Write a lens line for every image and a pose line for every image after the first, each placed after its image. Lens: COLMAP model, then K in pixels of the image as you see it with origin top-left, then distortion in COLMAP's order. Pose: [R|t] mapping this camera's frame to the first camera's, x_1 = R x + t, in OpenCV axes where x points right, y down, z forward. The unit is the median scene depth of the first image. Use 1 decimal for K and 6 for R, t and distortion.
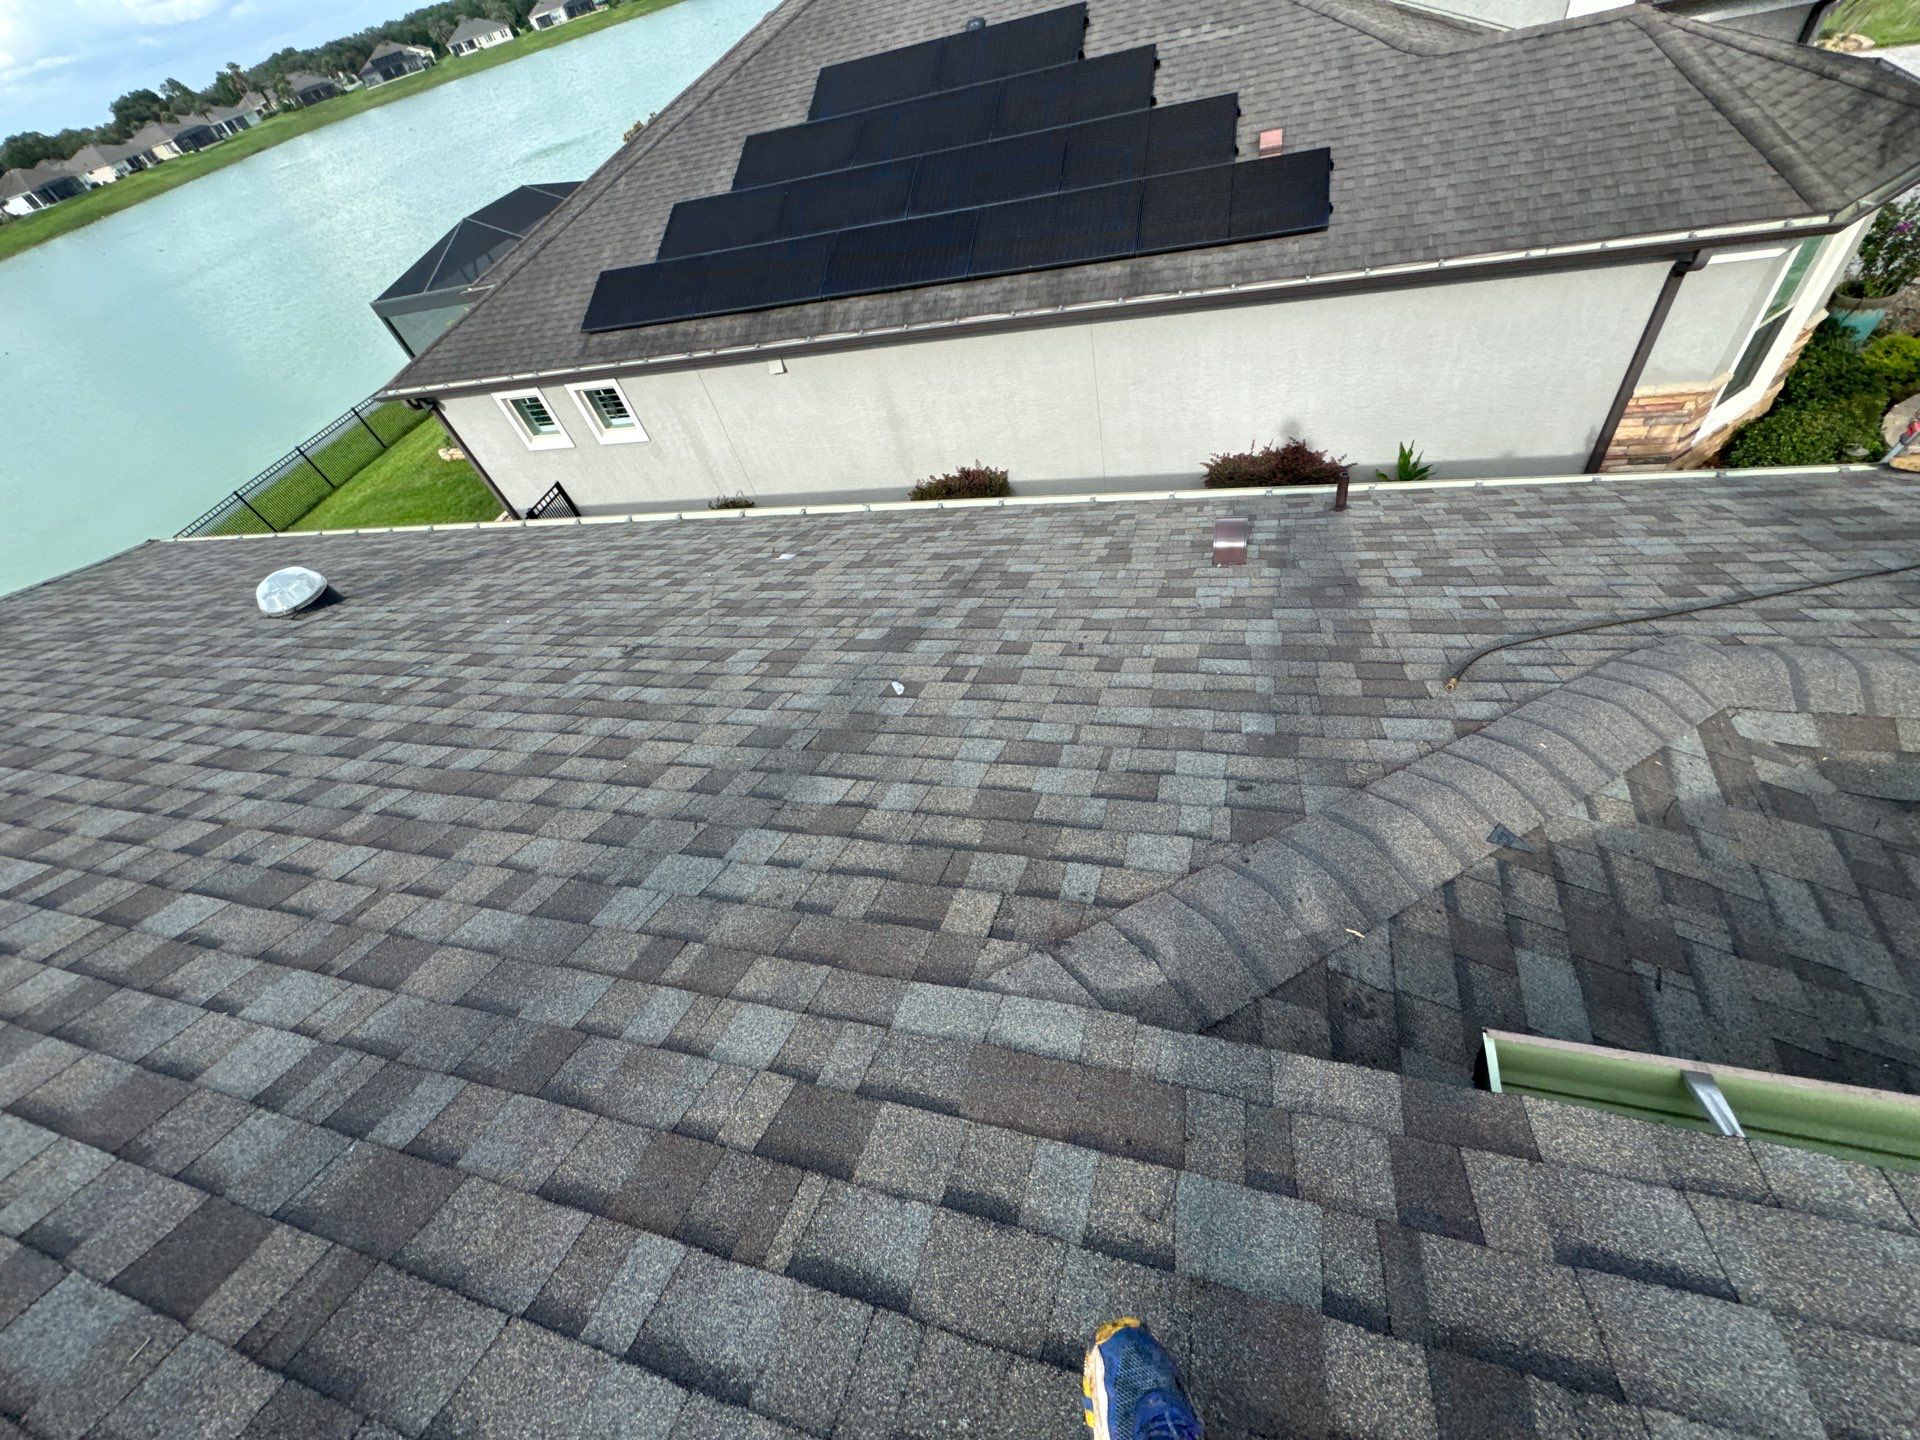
lens RADIAL K [[767.7, 0, 962.0], [0, 767.7, 725.6], [0, 0, 1]] dist [-0.004455, -0.000440]
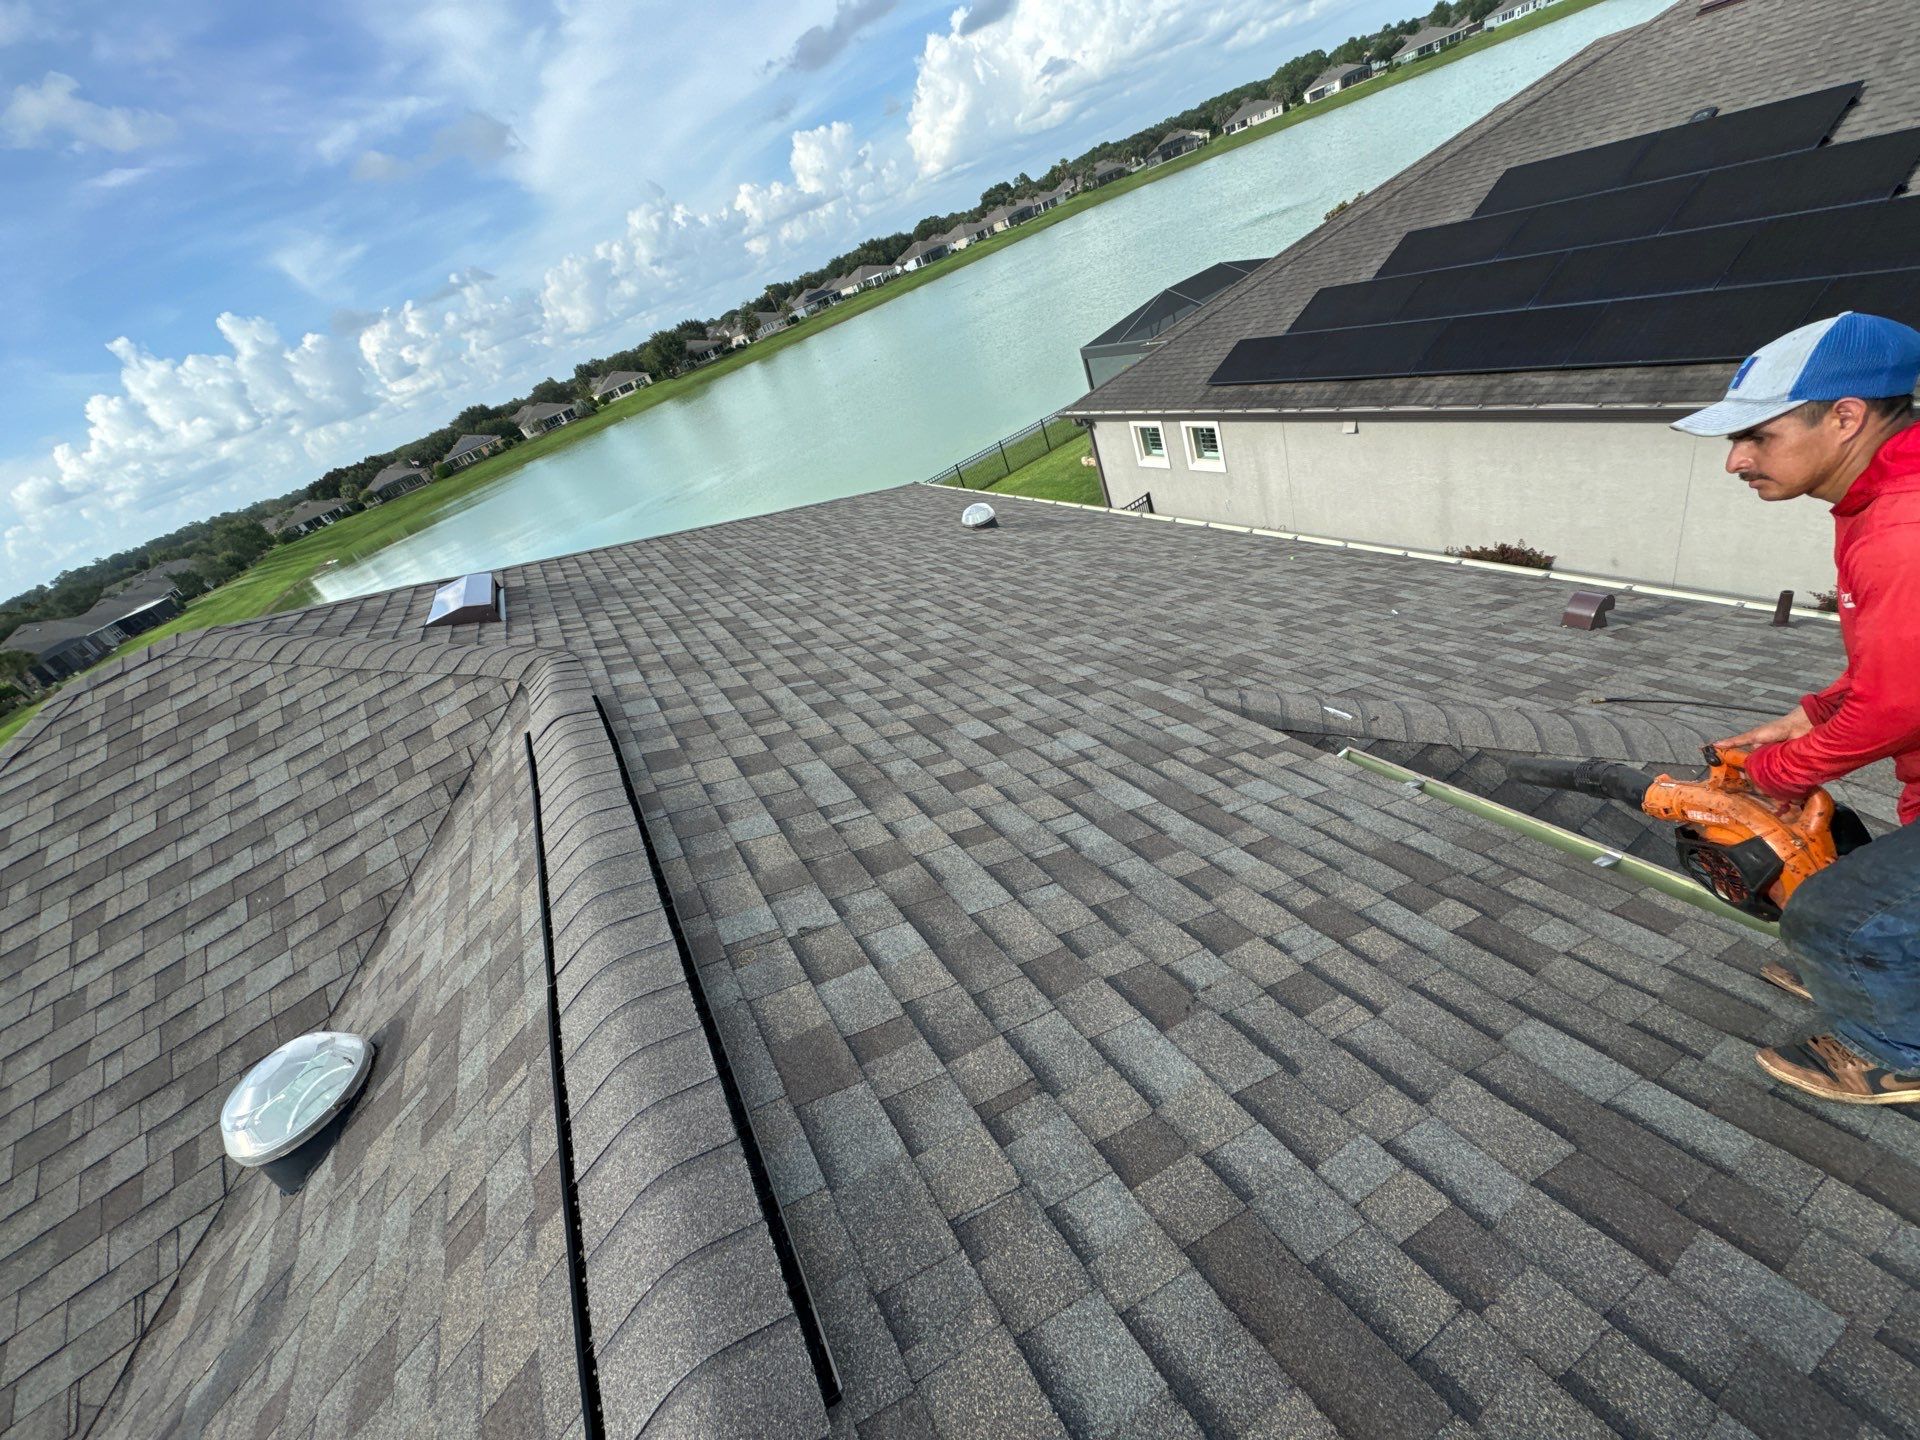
lens RADIAL K [[765.9, 0, 958.7], [0, 765.9, 715.7], [0, 0, 1]] dist [-0.003078, 0.000654]
pose [[0.736904, 0.335640, -0.586787, 0.136381], [-0.369252, 0.926947, 0.066492, 0.071229], [0.566238, 0.167674, 0.807007, -0.179969]]
